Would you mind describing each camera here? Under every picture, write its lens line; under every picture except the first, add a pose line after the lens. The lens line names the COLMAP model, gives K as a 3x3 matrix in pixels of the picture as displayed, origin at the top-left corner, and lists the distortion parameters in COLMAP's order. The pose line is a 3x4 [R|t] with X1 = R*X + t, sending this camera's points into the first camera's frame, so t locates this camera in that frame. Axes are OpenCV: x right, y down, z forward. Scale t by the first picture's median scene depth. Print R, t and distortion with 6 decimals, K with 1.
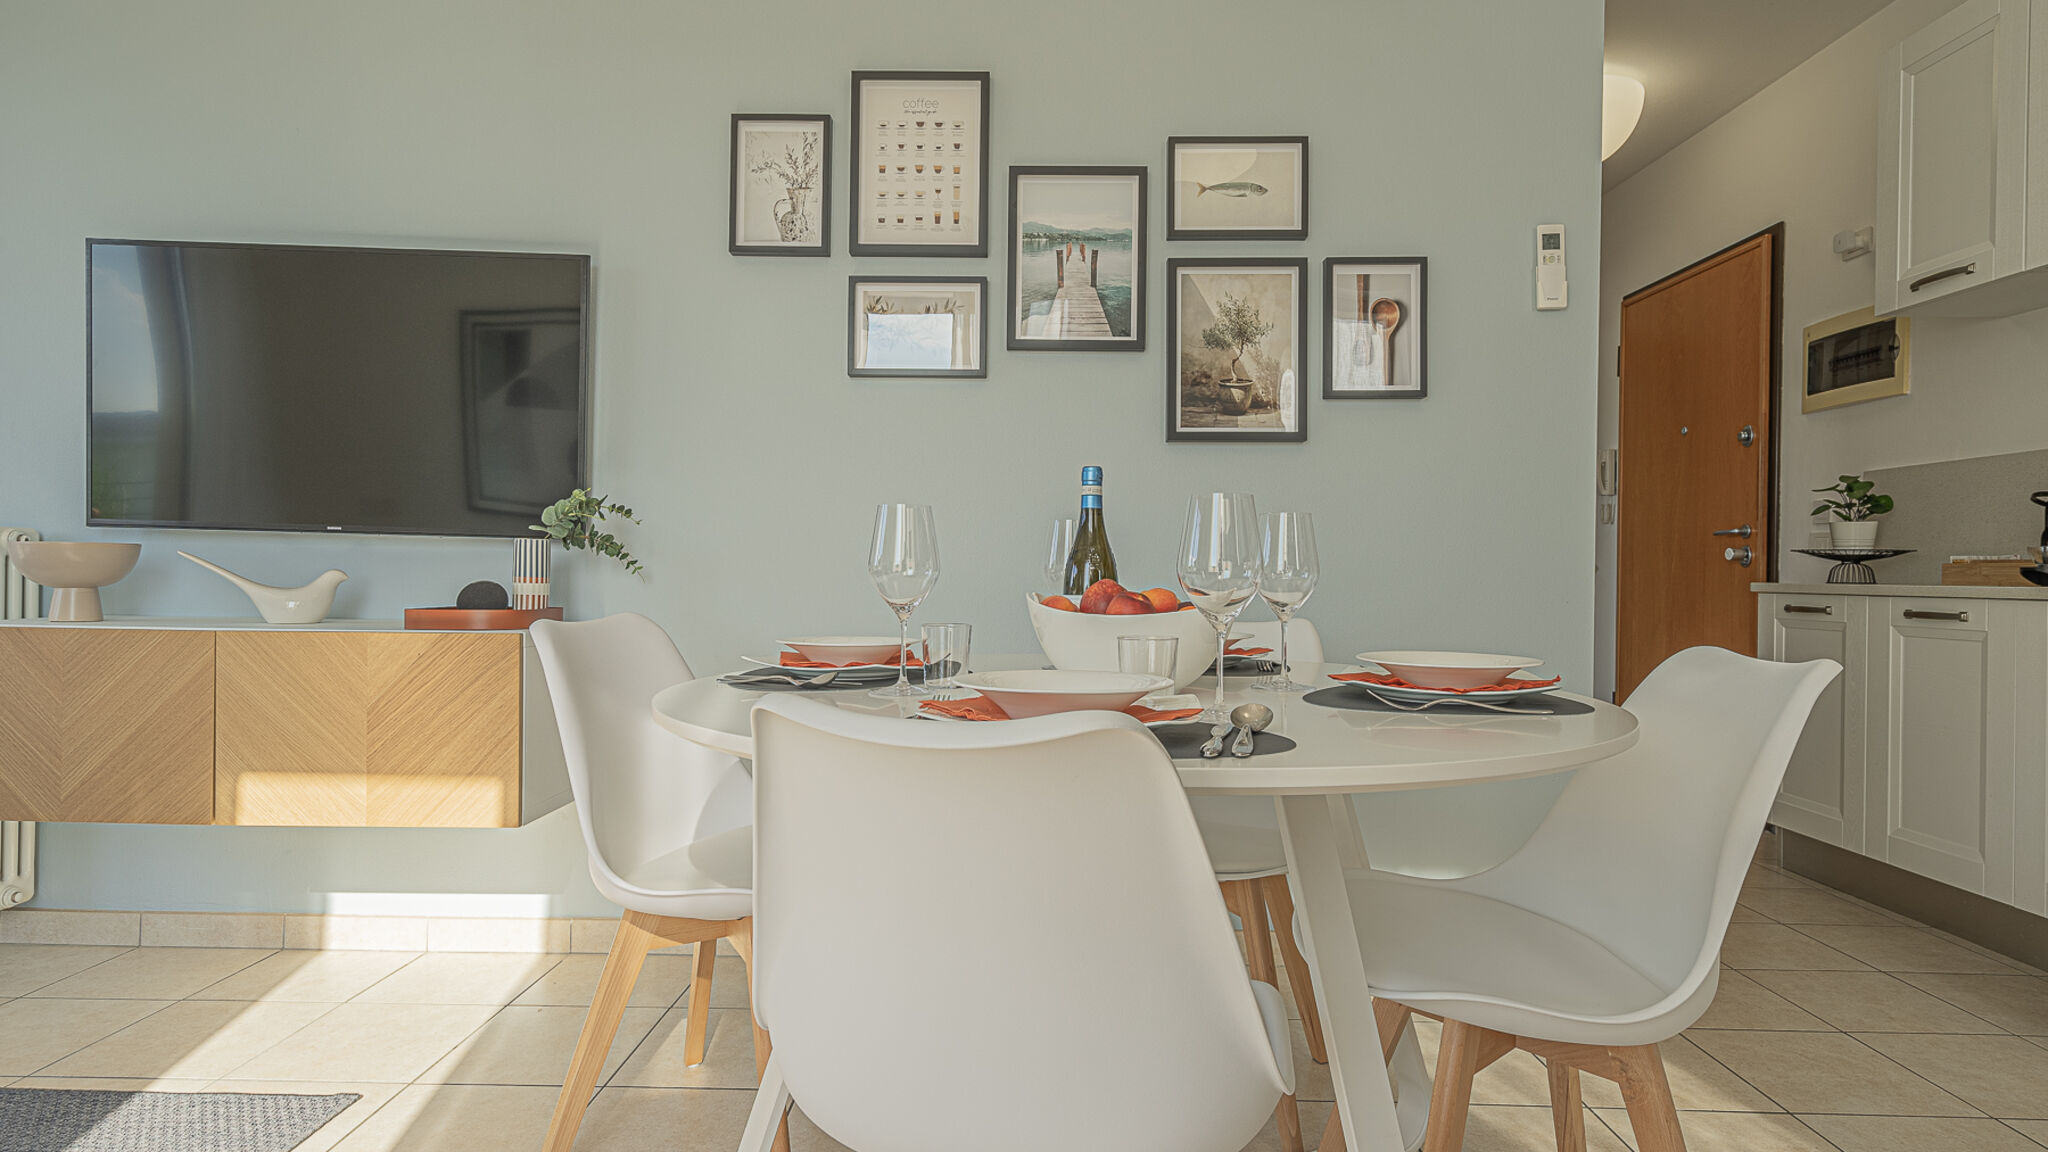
lens RADIAL K [[1051.8, 0, 972.7], [0, 1051.8, 573.2], [0, 0, 1]] dist [0.003700, -0.000291]
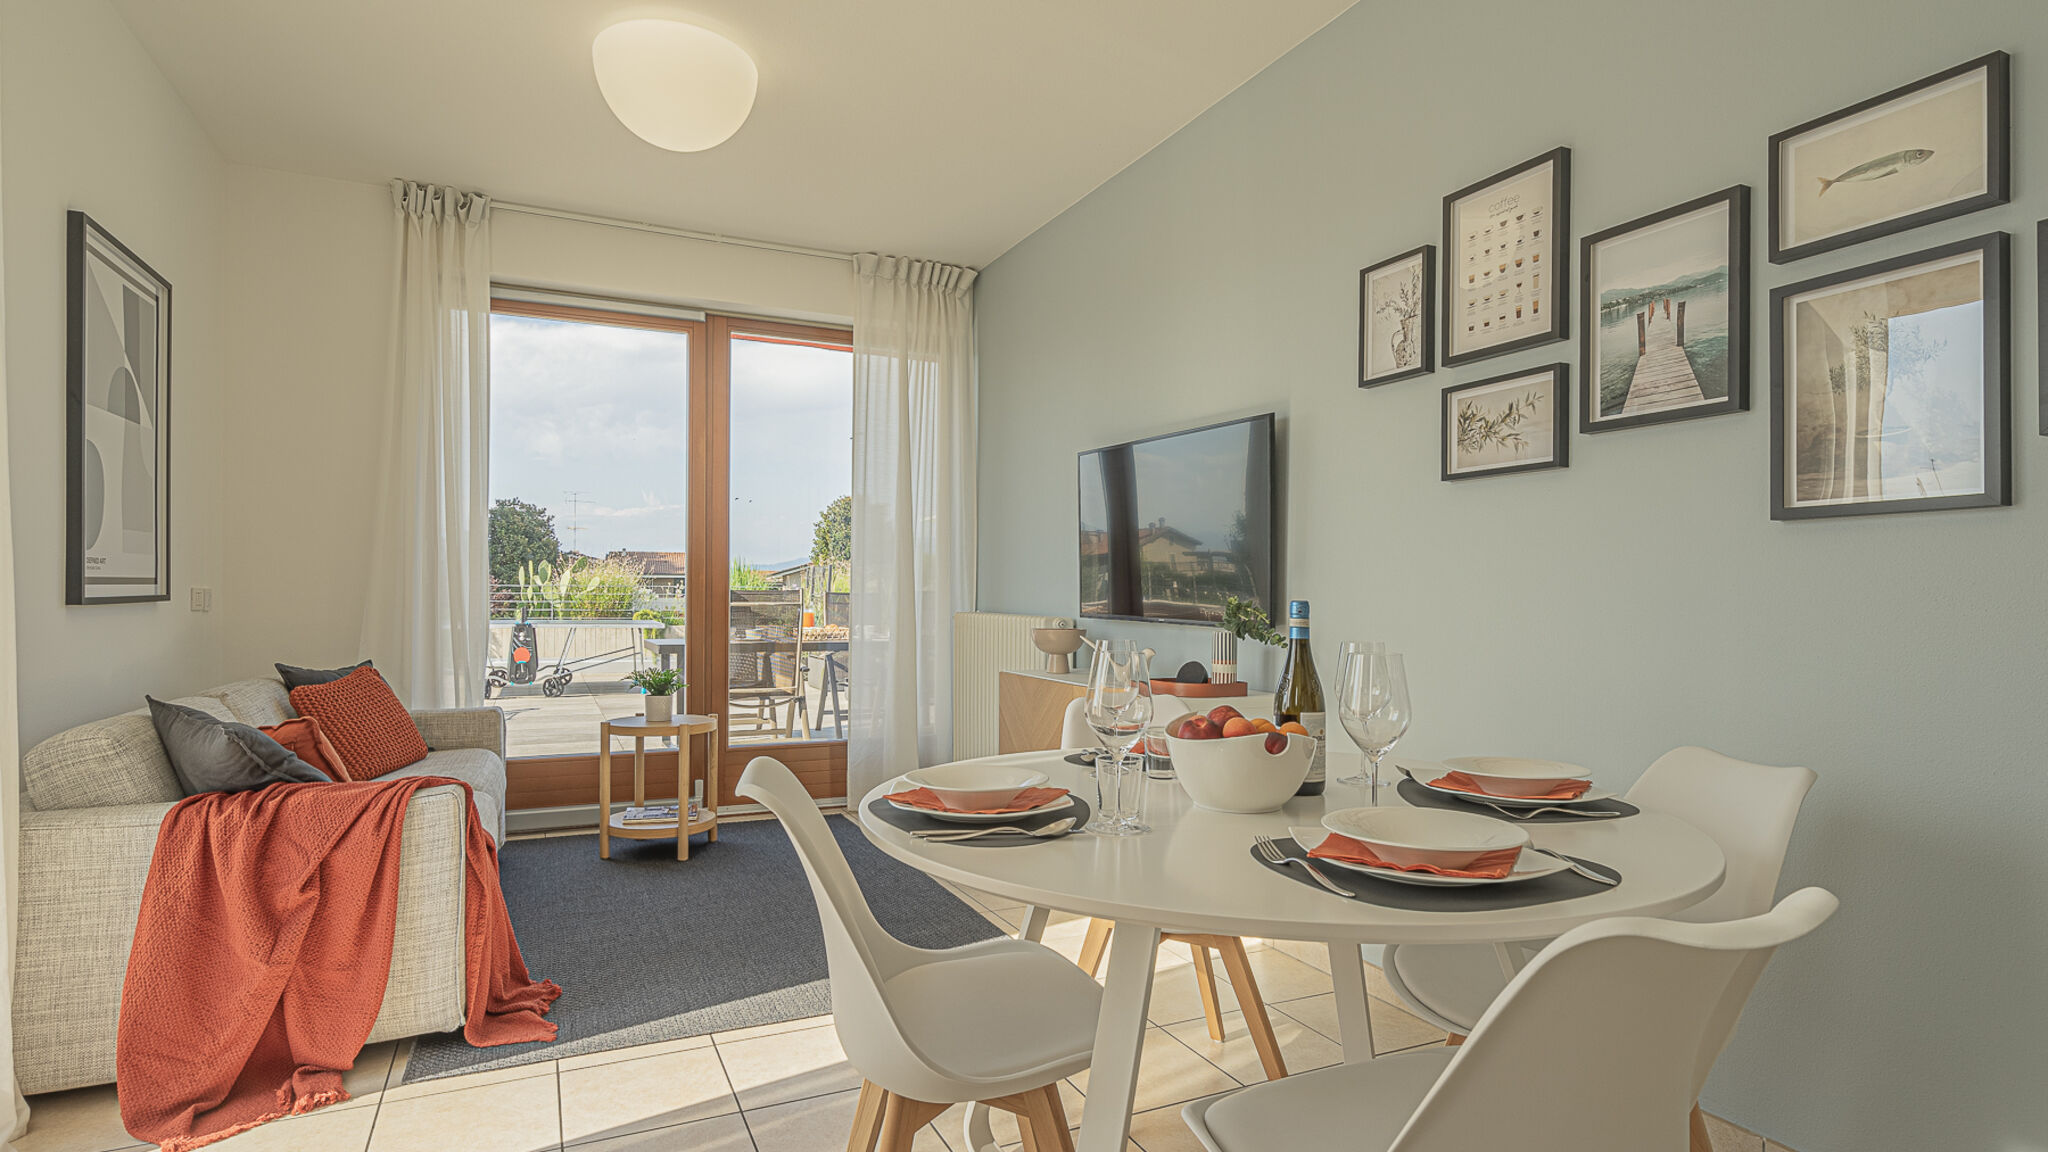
lens RADIAL K [[1029.5, 0, 983.2], [0, 1029.5, 594.4], [0, 0, 1]] dist [0.002537, 0.001439]
pose [[0.422180, -0.012478, -0.906426, 0.630745], [-0.003128, 0.999879, -0.015222, -0.056681], [0.906507, 0.009261, 0.422090, 0.138827]]
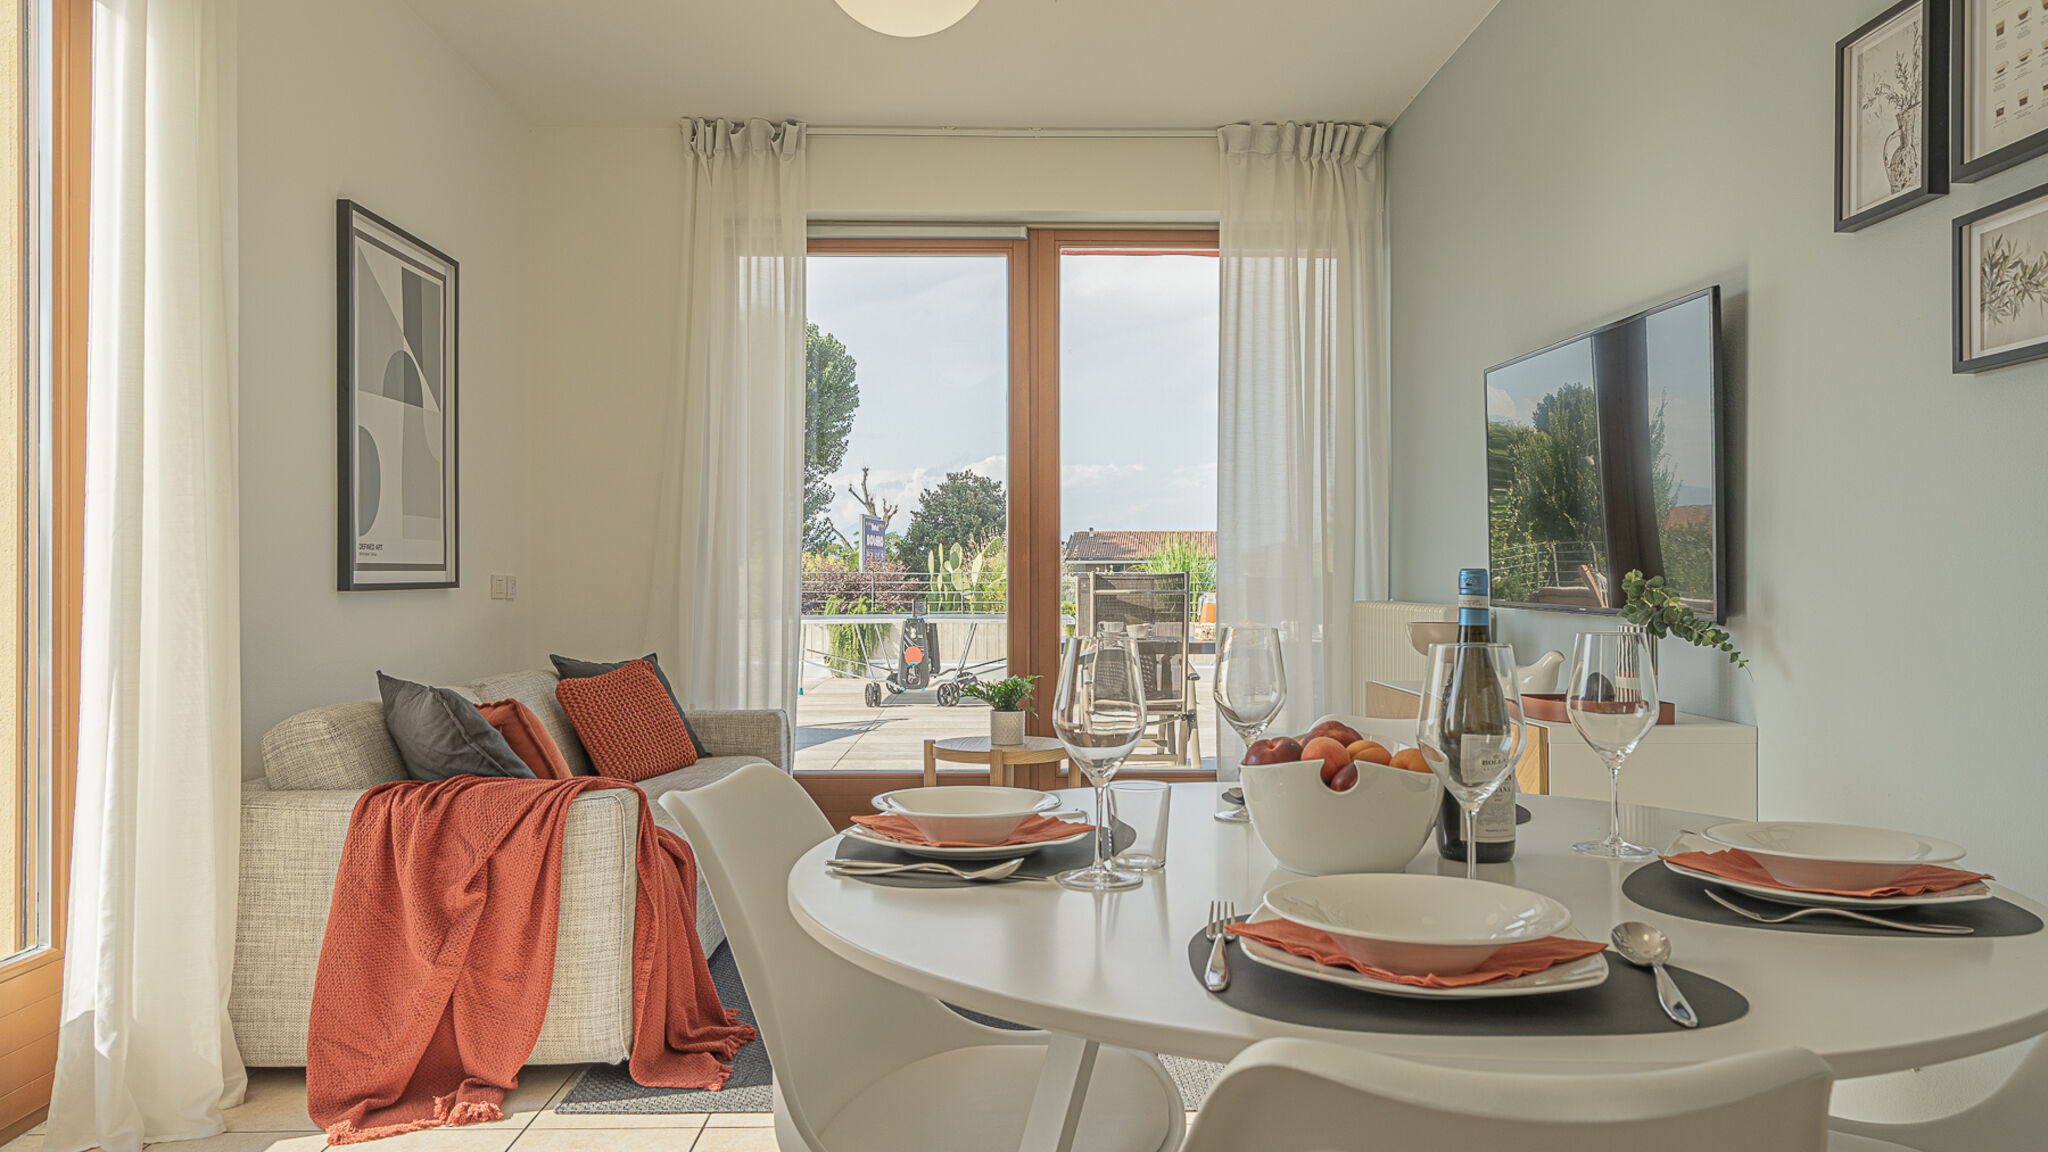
lens RADIAL K [[1353.5, 0, 993.6], [0, 1353.5, 576.5], [0, 0, 1]] dist [0.014069, -0.001875]
pose [[0.021572, -0.019492, -0.999577, 0.694692], [-0.002653, 0.999805, -0.019553, -0.047745], [0.999764, 0.003074, 0.021516, 0.399294]]
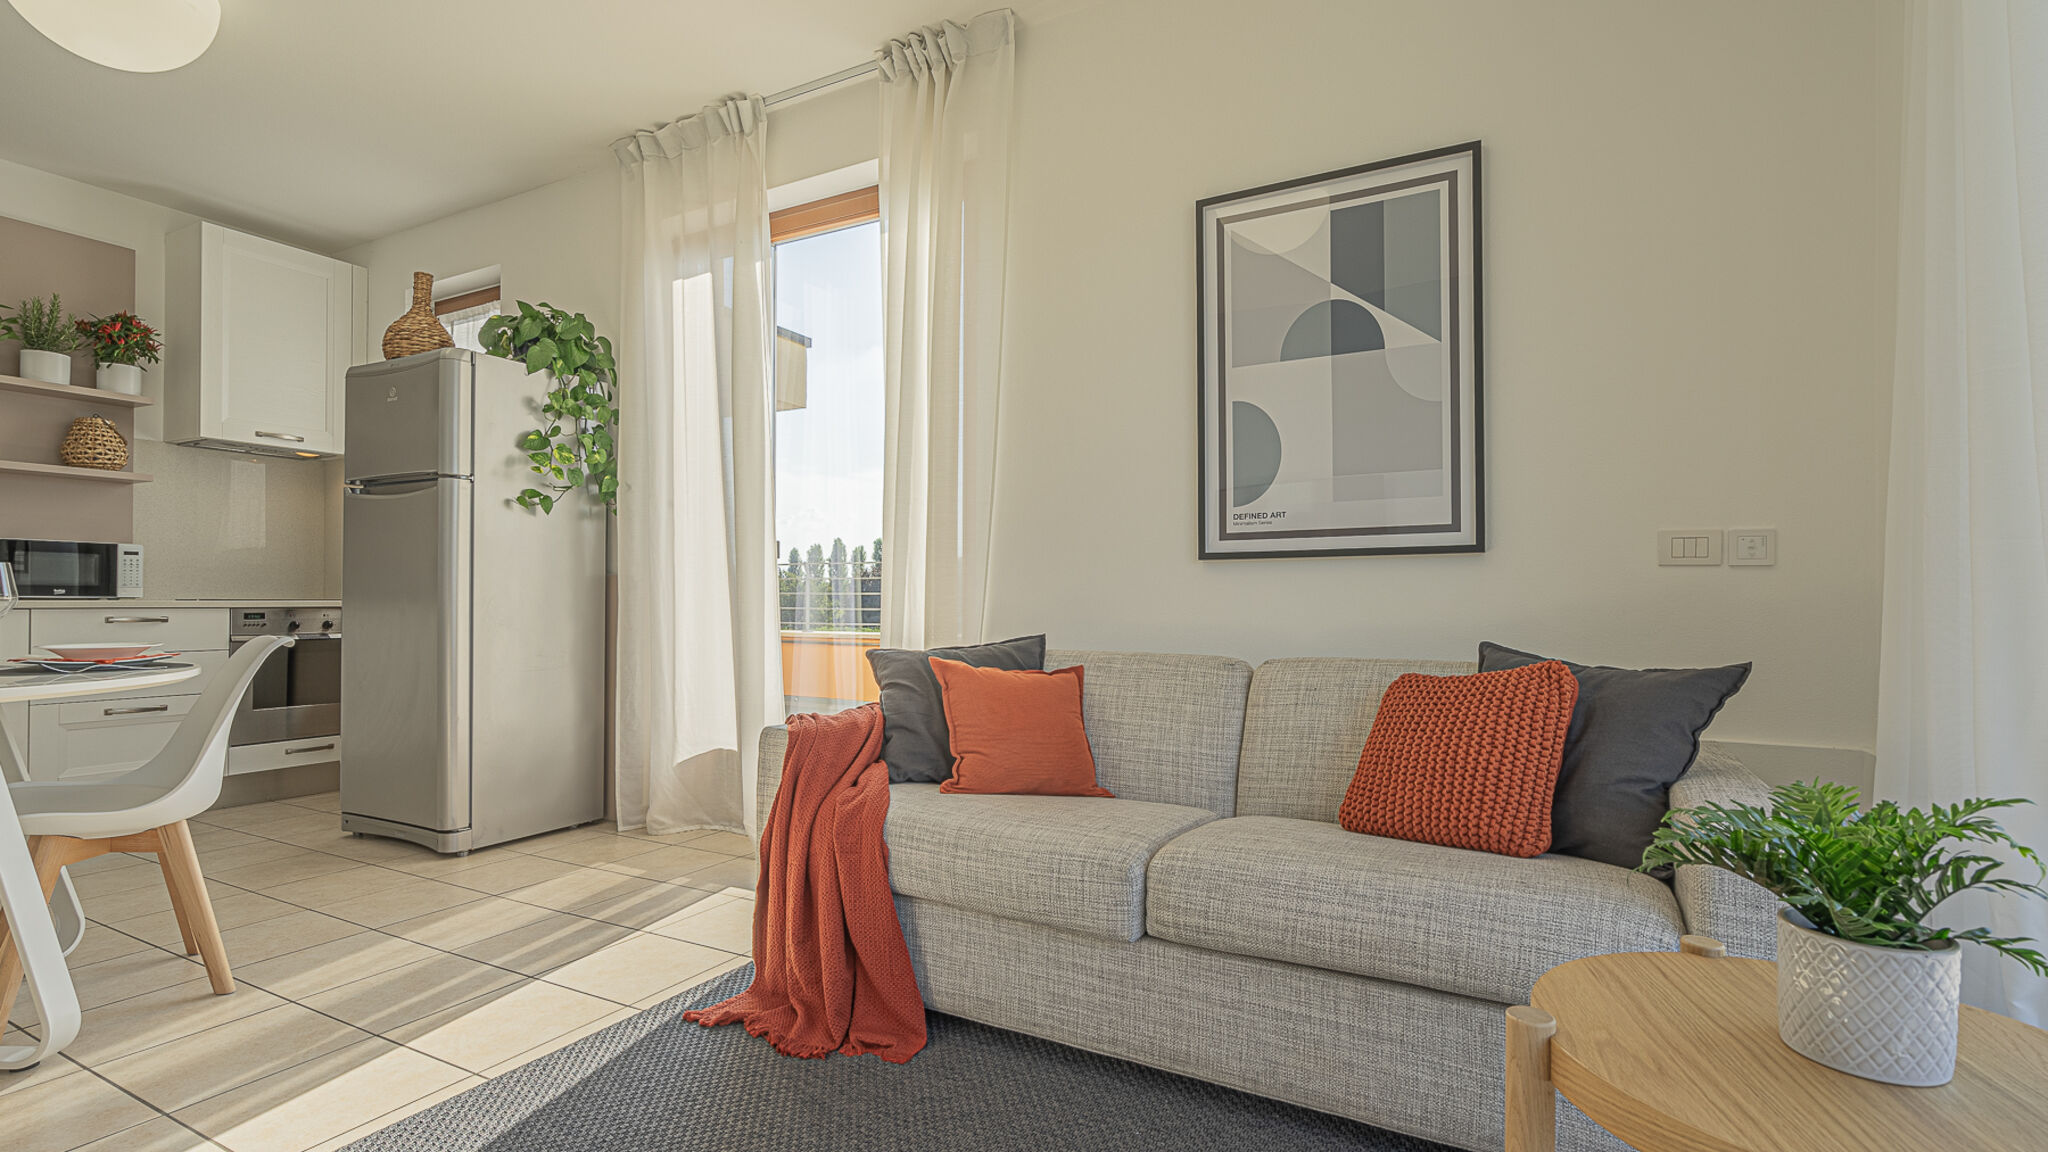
lens RADIAL K [[908.1, 0, 1029.1], [0, 908.1, 595.0], [0, 0, 1]] dist [0.002337, -0.000266]
pose [[-0.896379, -0.011365, 0.443143, -1.112734], [-0.012219, 0.999925, 0.000928, -0.015613], [-0.443120, -0.004583, -0.896450, 0.794386]]
